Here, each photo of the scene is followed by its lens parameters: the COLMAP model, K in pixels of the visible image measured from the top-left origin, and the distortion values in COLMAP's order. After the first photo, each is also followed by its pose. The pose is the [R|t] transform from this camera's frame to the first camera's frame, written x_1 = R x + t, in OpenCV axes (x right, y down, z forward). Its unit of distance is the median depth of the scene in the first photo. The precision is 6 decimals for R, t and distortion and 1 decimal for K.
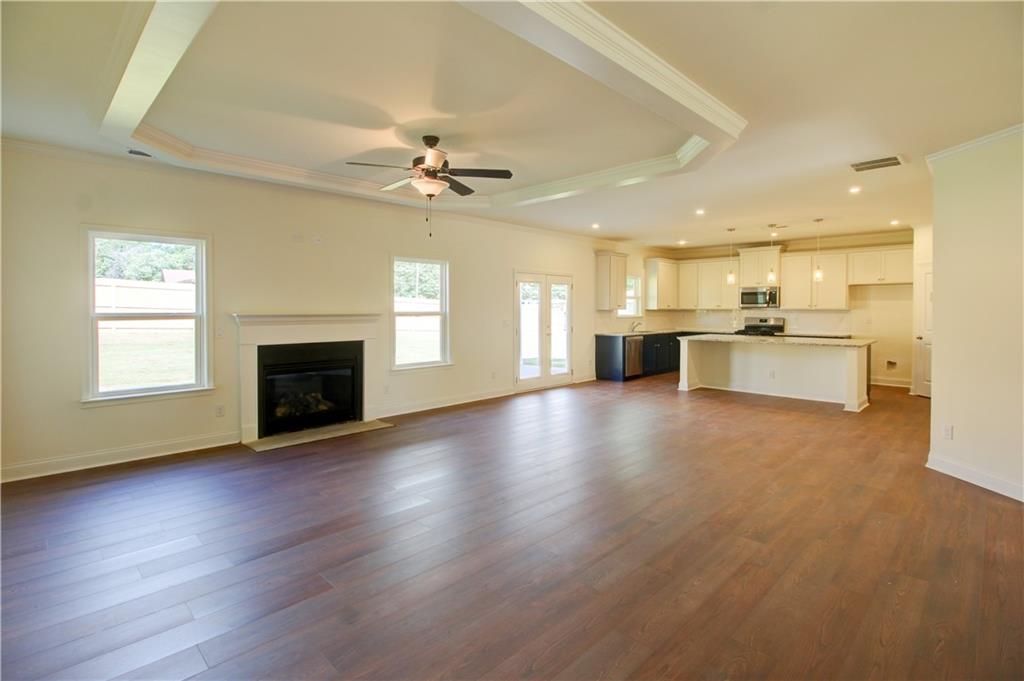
lens RADIAL K [[492.0, 0, 509.4], [0, 492.0, 308.8], [0, 0, 1]] dist [-0.013707, -0.000248]
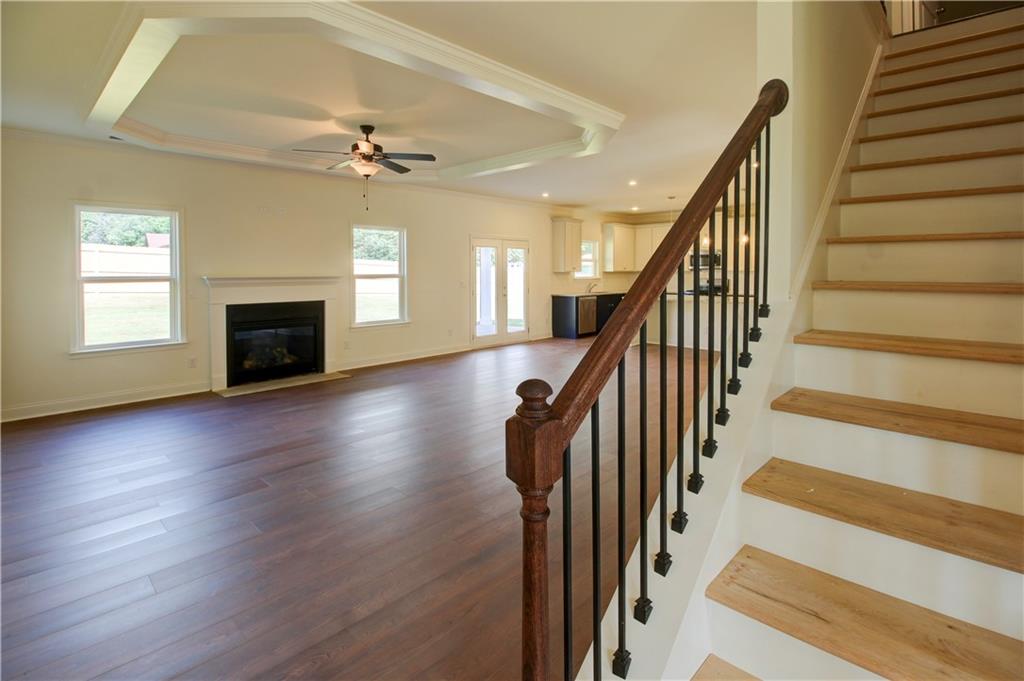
lens RADIAL K [[497.5, 0, 511.1], [0, 497.5, 272.7], [0, 0, 1]] dist [-0.018263, -0.000553]
pose [[0.999809, -0.004334, 0.019039, 0.081585], [0.004298, 0.999989, 0.001927, 0.001080], [-0.019047, -0.001845, 0.999817, -0.100997]]
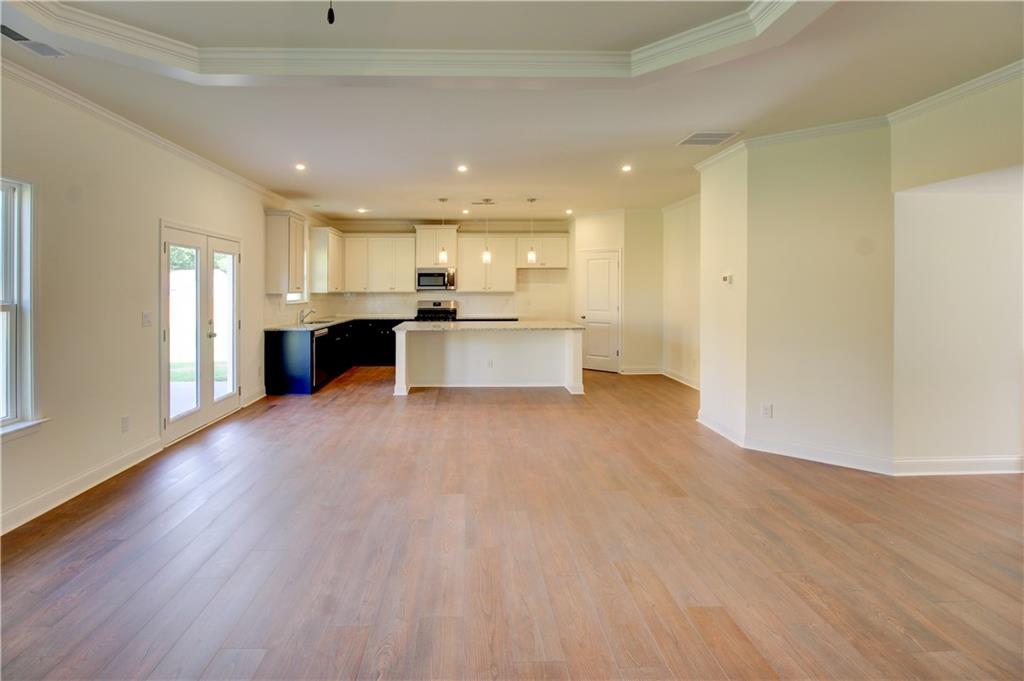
lens RADIAL K [[498.4, 0, 477.3], [0, 498.4, 289.5], [0, 0, 1]] dist [-0.013556, -0.000440]
pose [[0.692945, -0.000989, 0.720990, -0.148819], [0.003973, 0.999989, -0.002447, -0.001502], [-0.720979, 0.004561, 0.692942, 0.382449]]
